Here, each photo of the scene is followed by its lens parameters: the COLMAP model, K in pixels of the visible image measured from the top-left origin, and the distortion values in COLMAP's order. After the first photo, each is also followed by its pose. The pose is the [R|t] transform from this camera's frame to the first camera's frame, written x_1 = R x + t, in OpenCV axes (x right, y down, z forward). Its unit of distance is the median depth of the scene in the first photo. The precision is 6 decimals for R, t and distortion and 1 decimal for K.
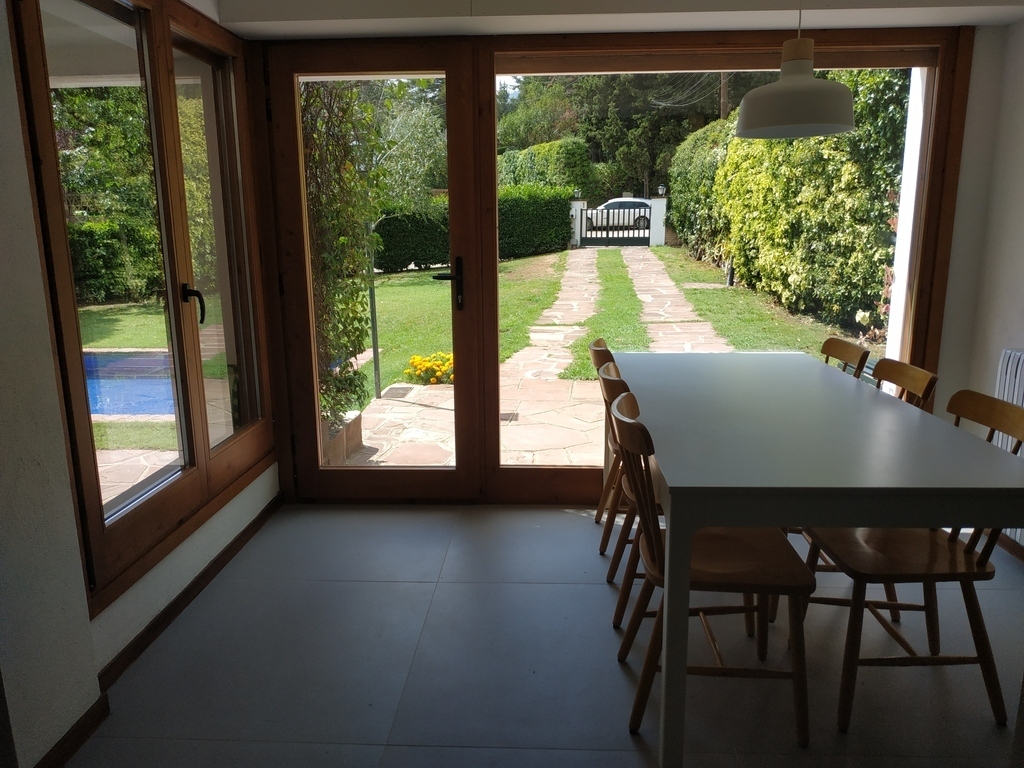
lens RADIAL K [[733.6, 0, 511.4], [0, 733.6, 388.2], [0, 0, 1]] dist [-0.001179, -0.003559]
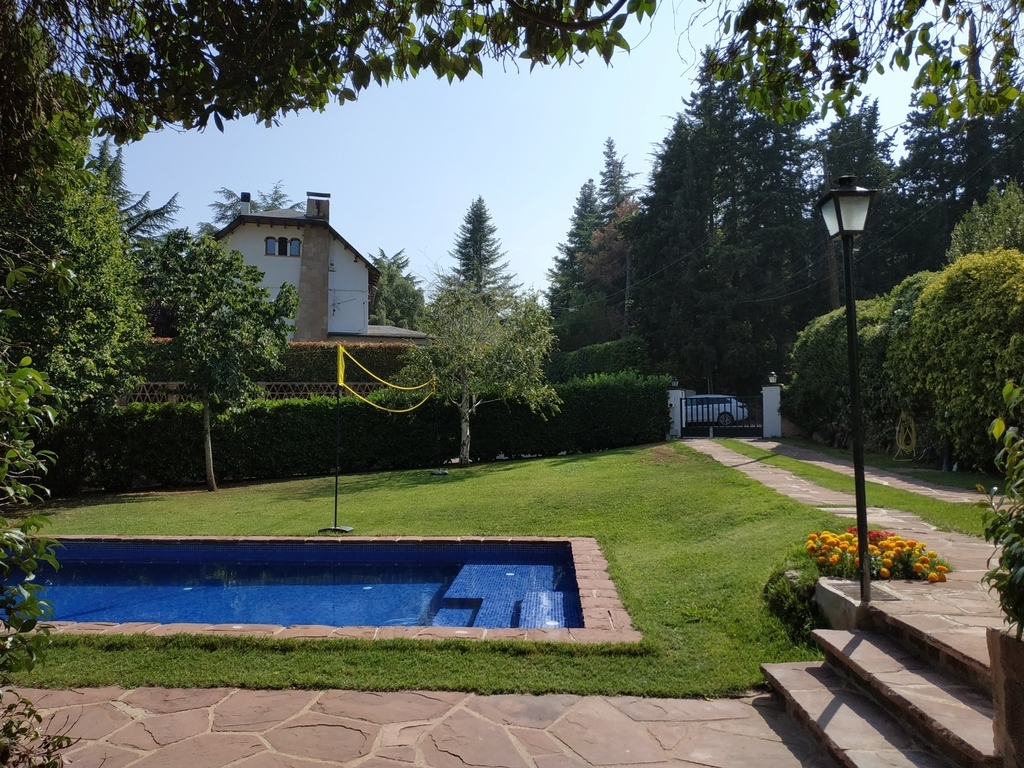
lens RADIAL K [[733.6, 0, 509.4], [0, 733.6, 382.9], [0, 0, 1]] dist [-0.001179, -0.003559]
pose [[0.999732, 0.008416, -0.021586, -0.101494], [-0.014236, 0.958209, -0.285713, 0.005389], [0.018279, 0.285944, 0.958072, 0.100996]]
